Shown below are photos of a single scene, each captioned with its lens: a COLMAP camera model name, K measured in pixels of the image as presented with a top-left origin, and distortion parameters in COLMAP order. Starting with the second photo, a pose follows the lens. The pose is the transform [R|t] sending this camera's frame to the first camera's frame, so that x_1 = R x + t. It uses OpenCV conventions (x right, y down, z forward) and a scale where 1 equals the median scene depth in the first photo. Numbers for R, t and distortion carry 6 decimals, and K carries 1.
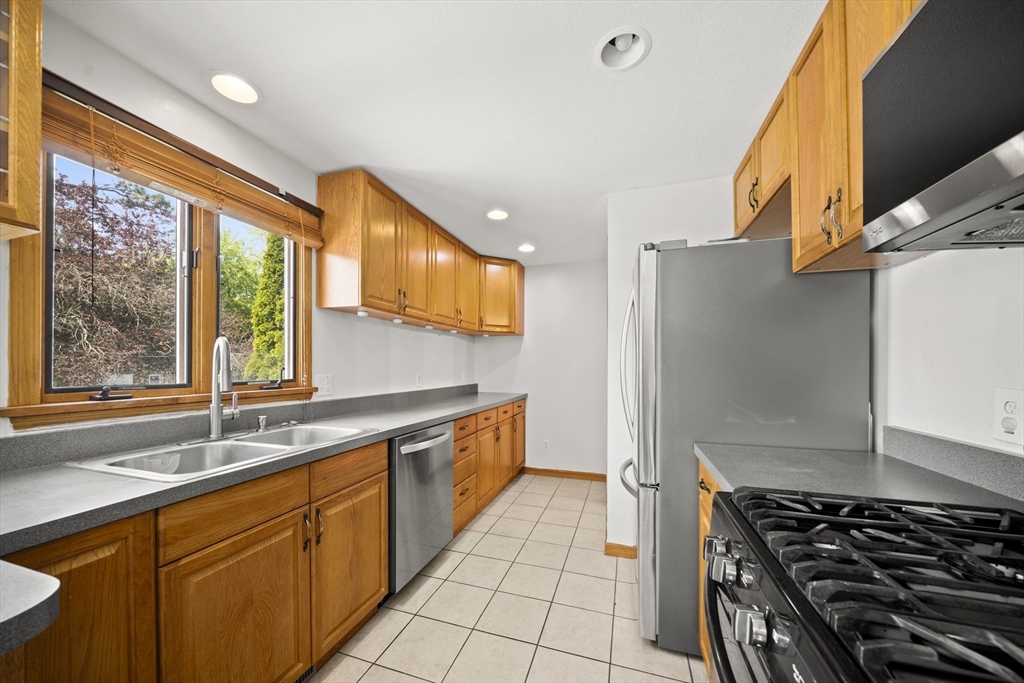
lens RADIAL K [[361.3, 0, 509.3], [0, 361.3, 367.1], [0, 0, 1]] dist [-0.006491, 0.000008]
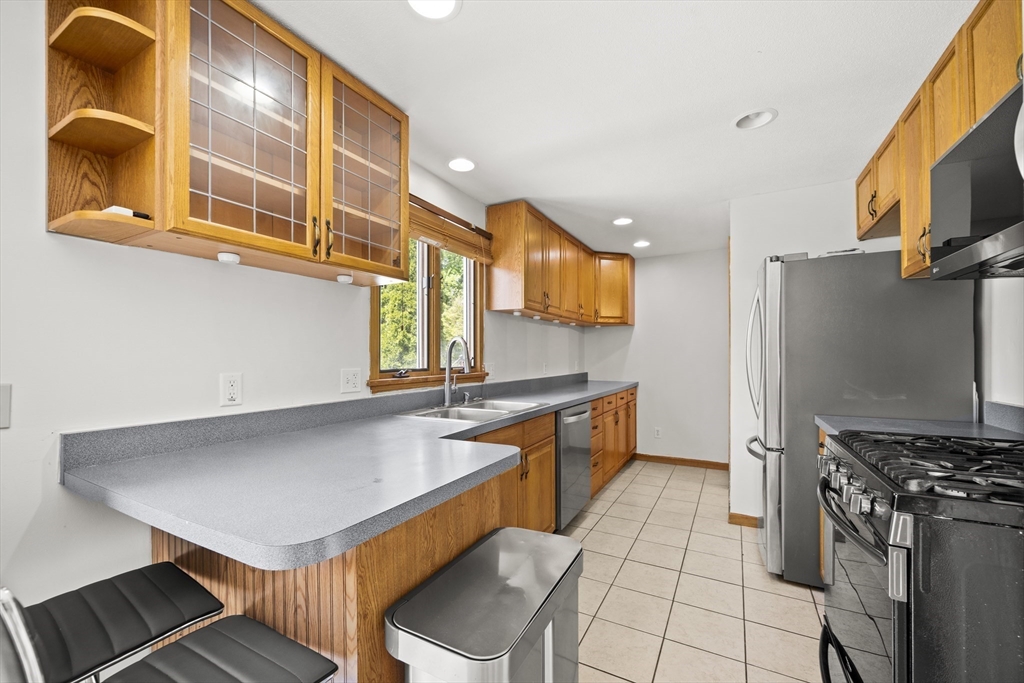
lens RADIAL K [[408.3, 0, 512.5], [0, 408.3, 357.4], [0, 0, 1]] dist [-0.003347, 0.000679]
pose [[0.983868, -0.005219, -0.178818, -0.191449], [0.005276, 0.999986, -0.000155, 0.002632], [0.178817, -0.000791, 0.983882, -0.416977]]
